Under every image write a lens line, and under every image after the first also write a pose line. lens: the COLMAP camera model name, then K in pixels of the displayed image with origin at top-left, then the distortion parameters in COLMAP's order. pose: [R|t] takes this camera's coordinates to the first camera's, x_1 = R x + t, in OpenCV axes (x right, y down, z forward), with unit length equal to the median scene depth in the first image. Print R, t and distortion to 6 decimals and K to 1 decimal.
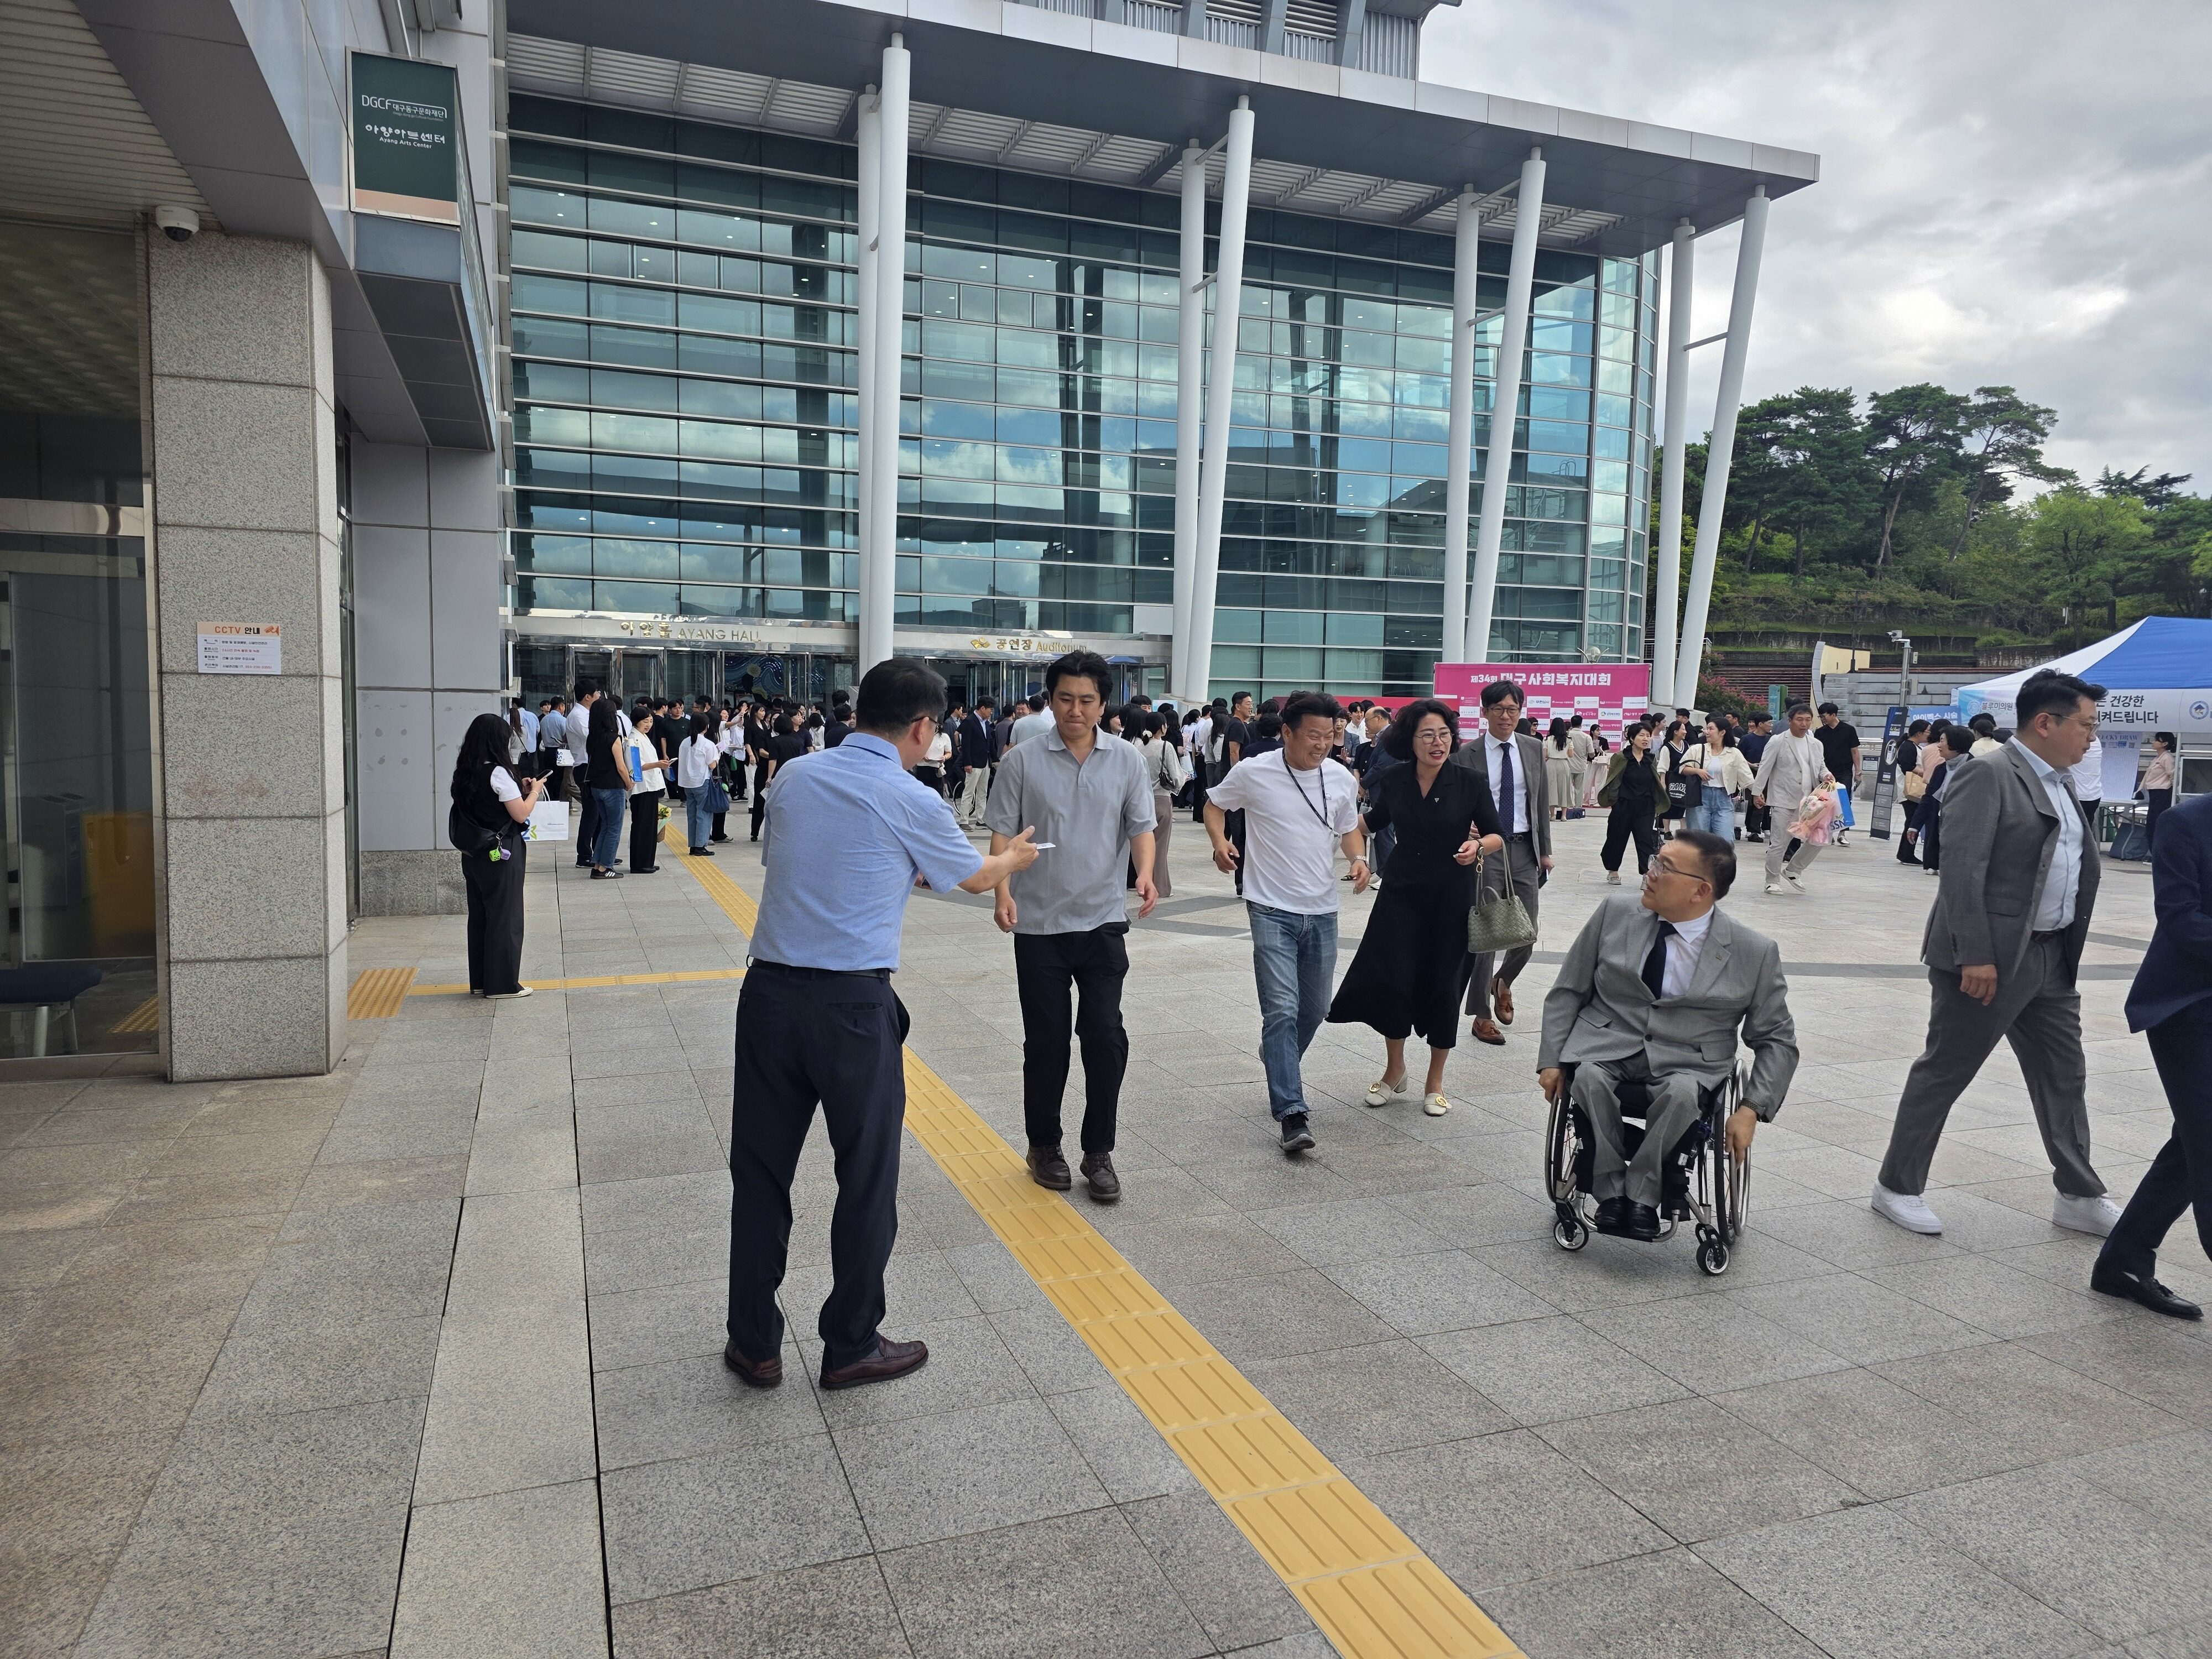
lens RADIAL K [[1472.3, 0, 1117.0], [0, 1472.3, 805.1], [0, 0, 1]] dist [0.073560, -0.072030]
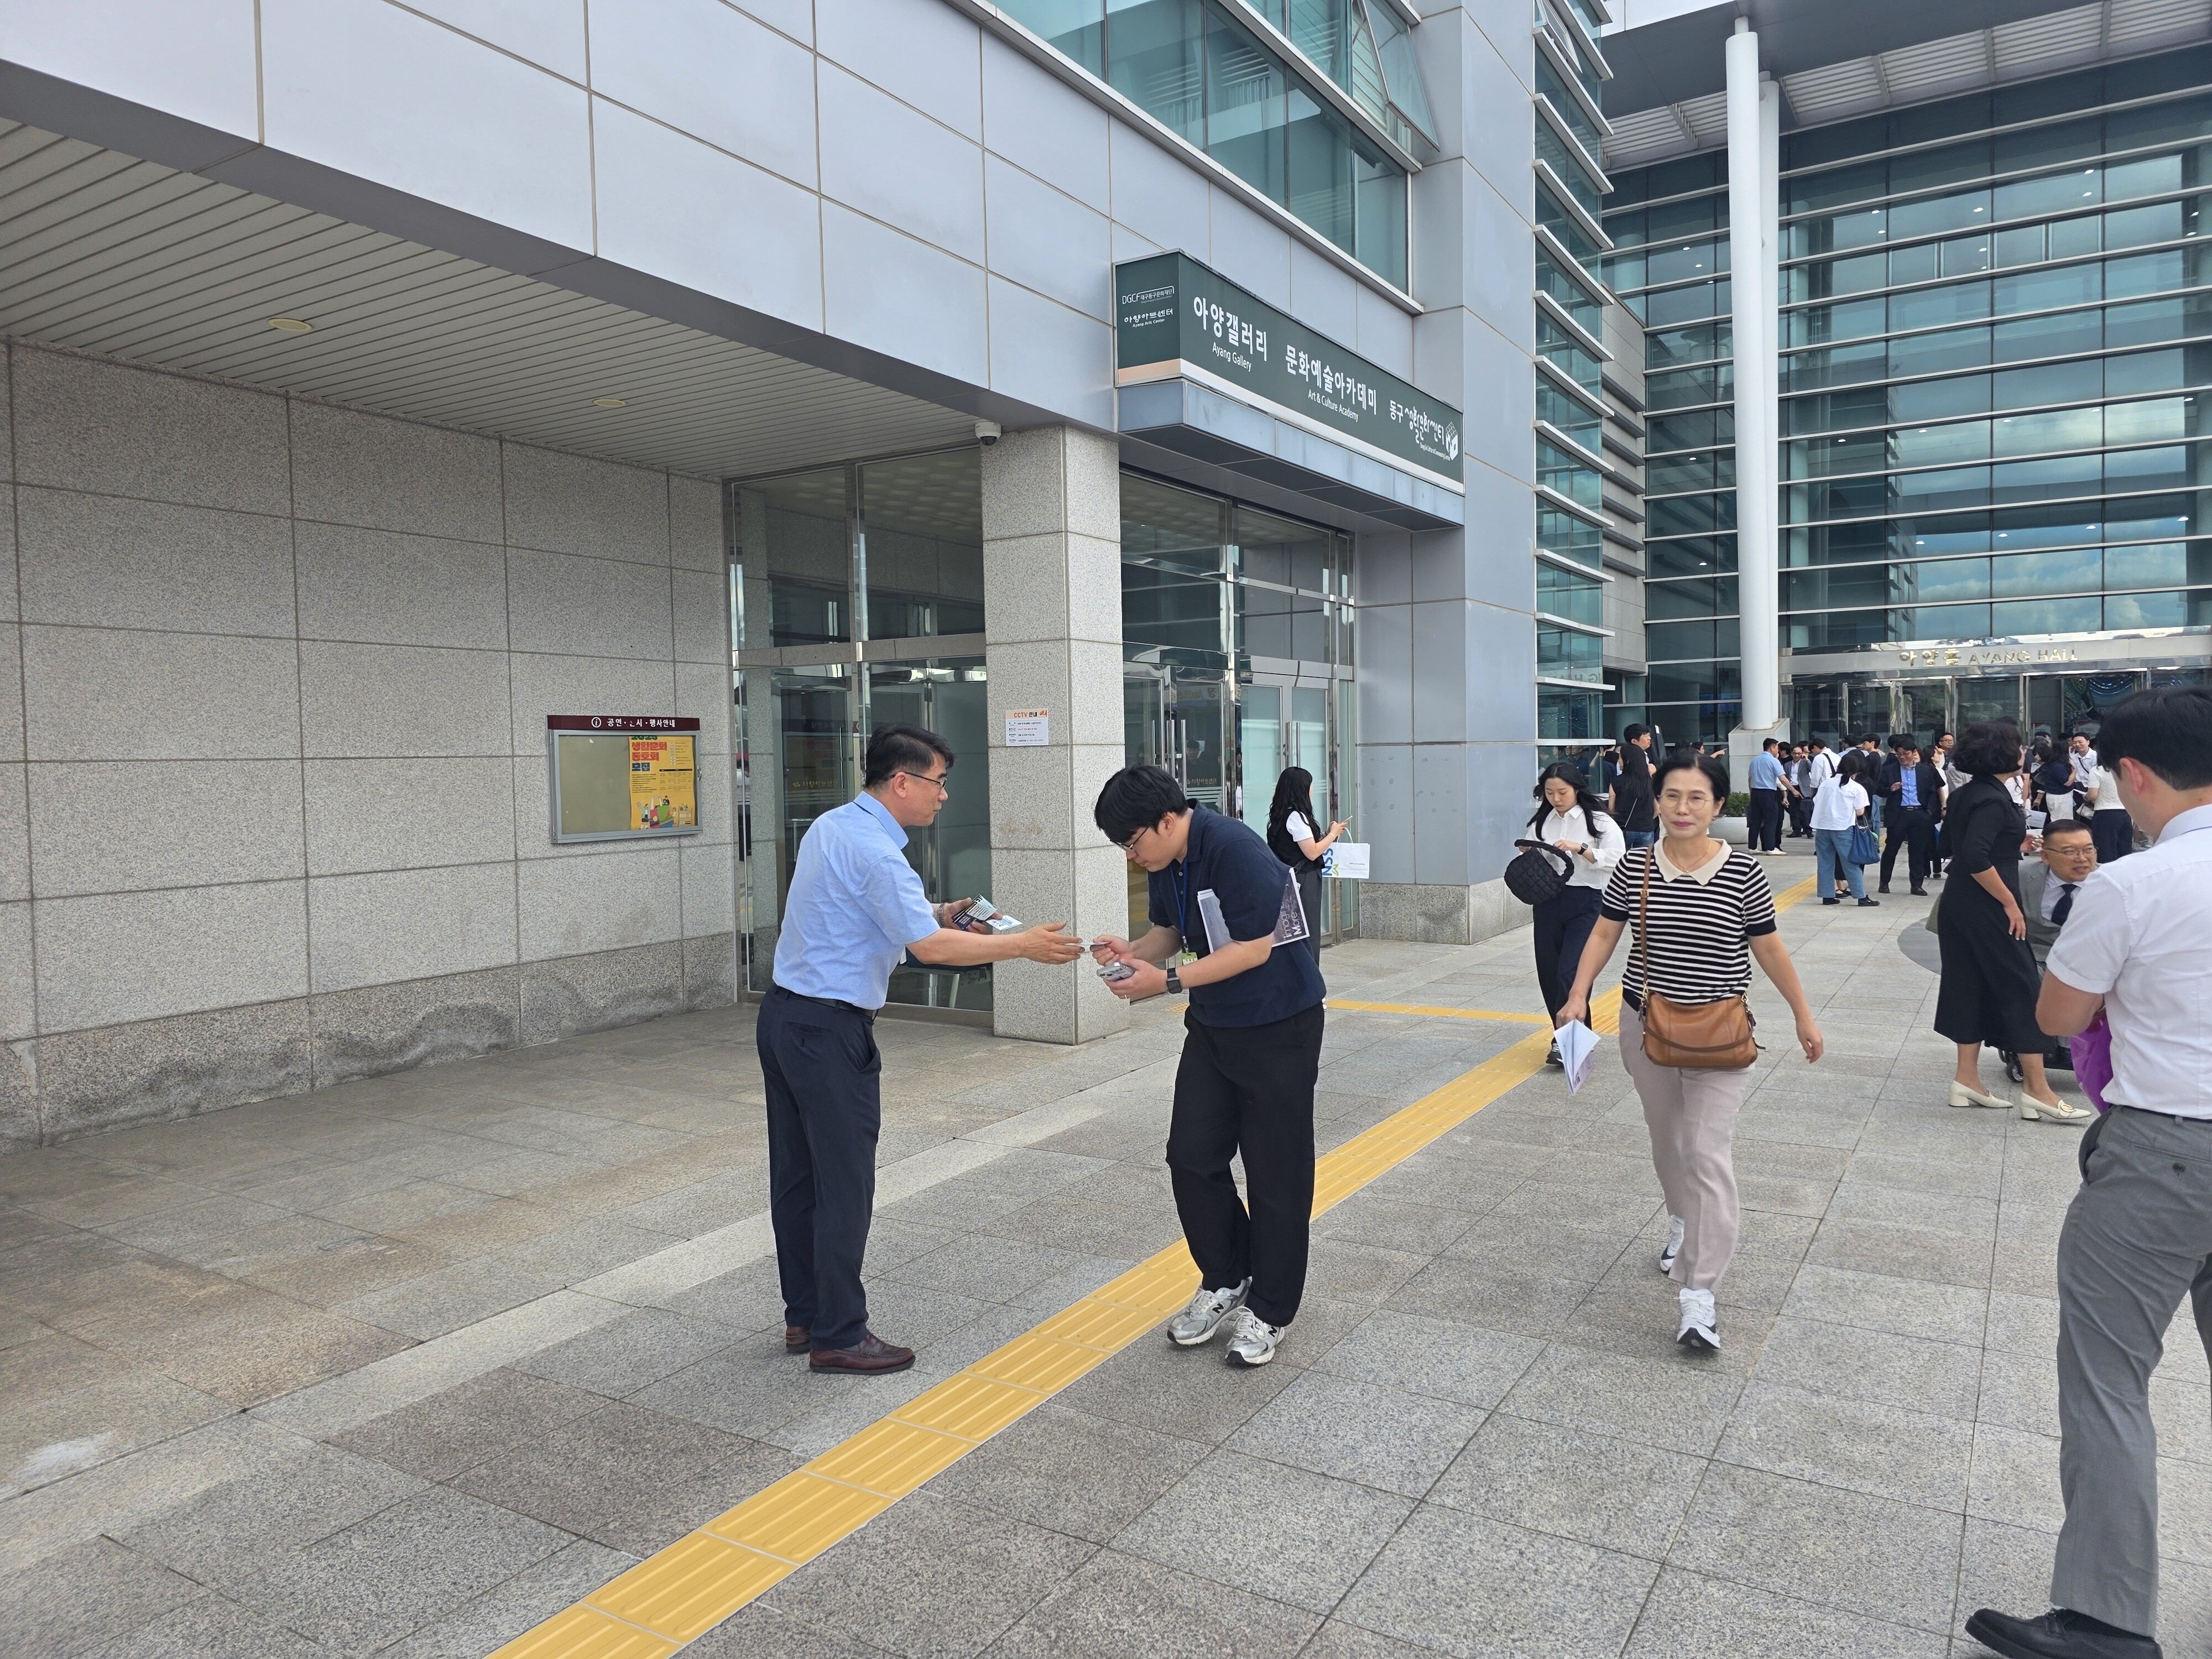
lens RADIAL K [[1472.3, 0, 1117.0], [0, 1472.3, 805.1], [0, 0, 1]] dist [0.073560, -0.072030]
pose [[0.609515, -0.002318, -0.792771, 0.541917], [-0.019692, 0.999643, -0.018062, -0.009922], [0.792530, 0.026620, 0.609252, 0.238213]]
